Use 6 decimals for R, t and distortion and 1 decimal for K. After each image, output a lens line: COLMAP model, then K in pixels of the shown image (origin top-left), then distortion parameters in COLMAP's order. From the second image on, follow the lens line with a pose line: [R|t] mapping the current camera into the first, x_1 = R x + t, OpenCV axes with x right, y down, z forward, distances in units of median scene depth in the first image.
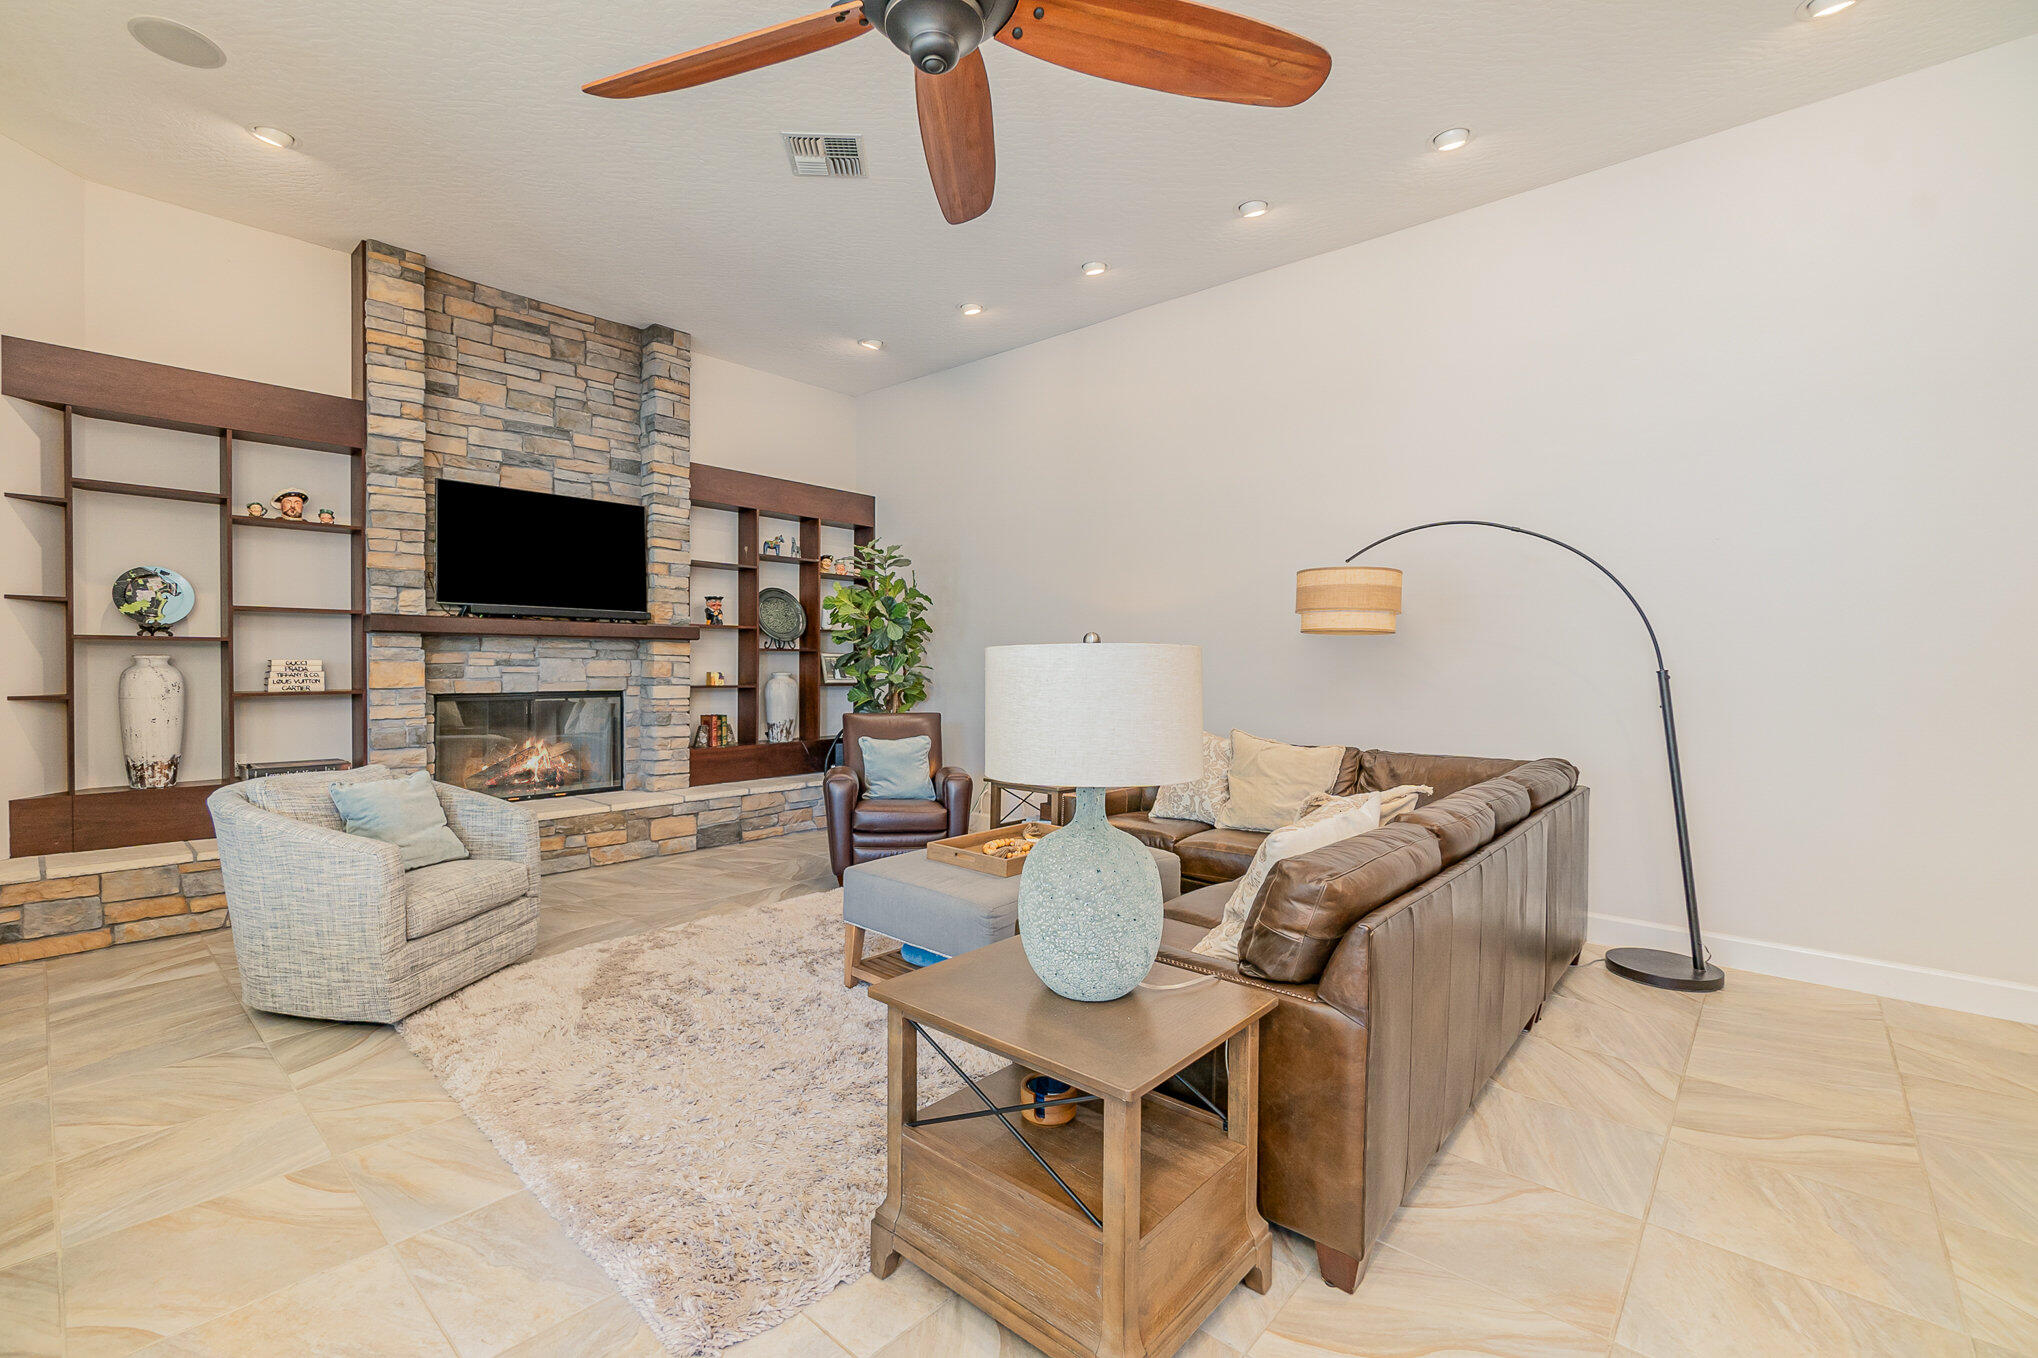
lens RADIAL K [[873.8, 0, 981.6], [0, 873.8, 676.4], [0, 0, 1]] dist [-0.008248, -0.000059]
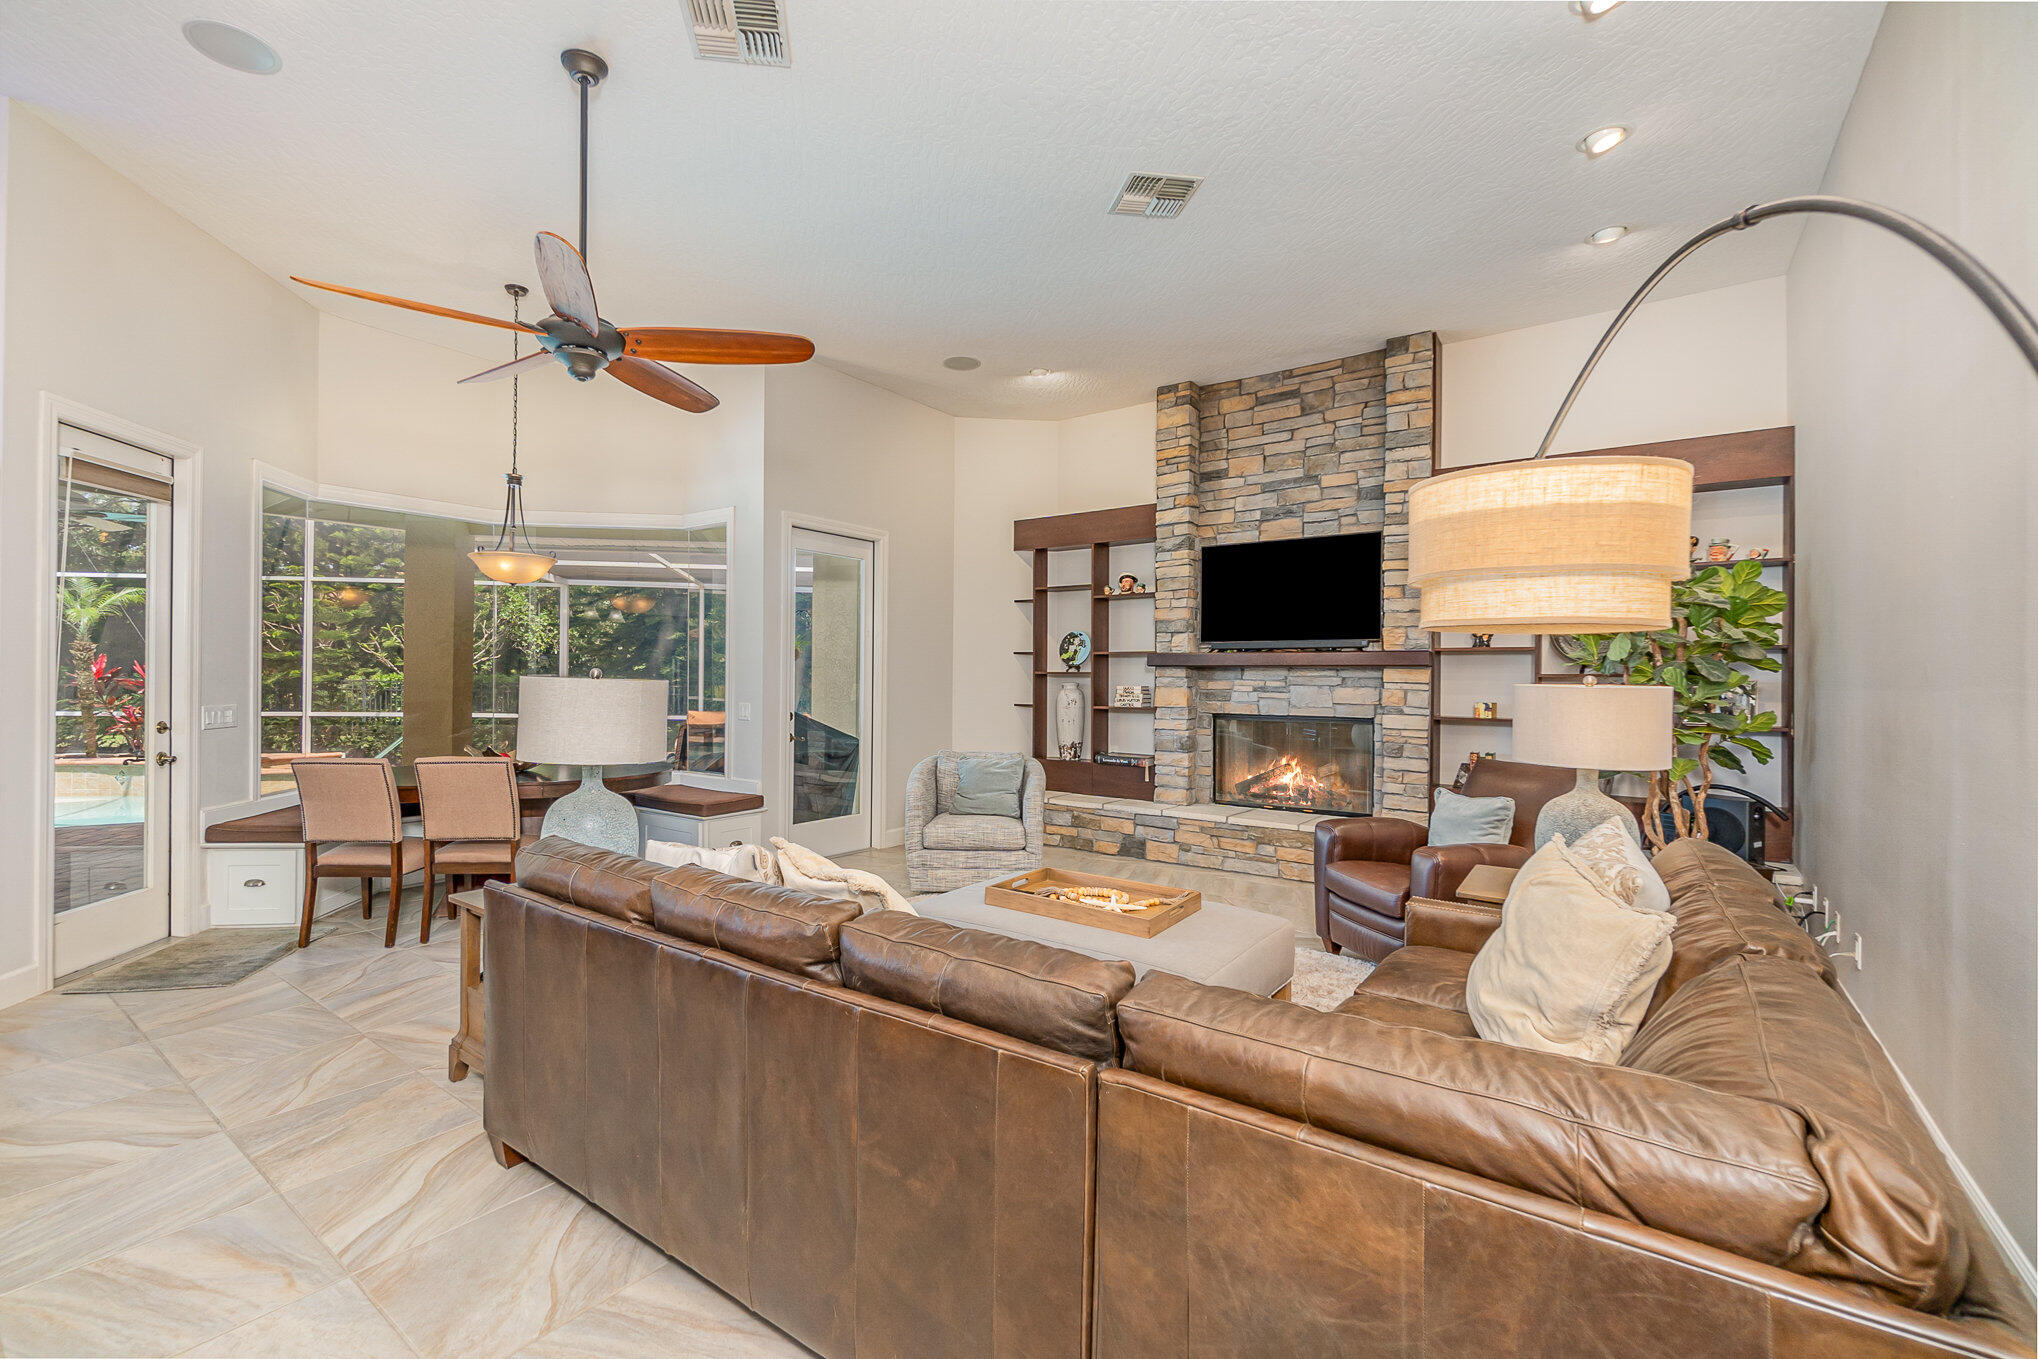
lens RADIAL K [[873.8, 0, 981.6], [0, 873.8, 676.9], [0, 0, 1]] dist [-0.008248, -0.000059]
pose [[0.103139, -0.004225, -0.994658, 0.642711], [-0.022370, 0.999728, -0.006566, -0.017755], [0.994415, 0.022927, 0.103016, 0.553102]]
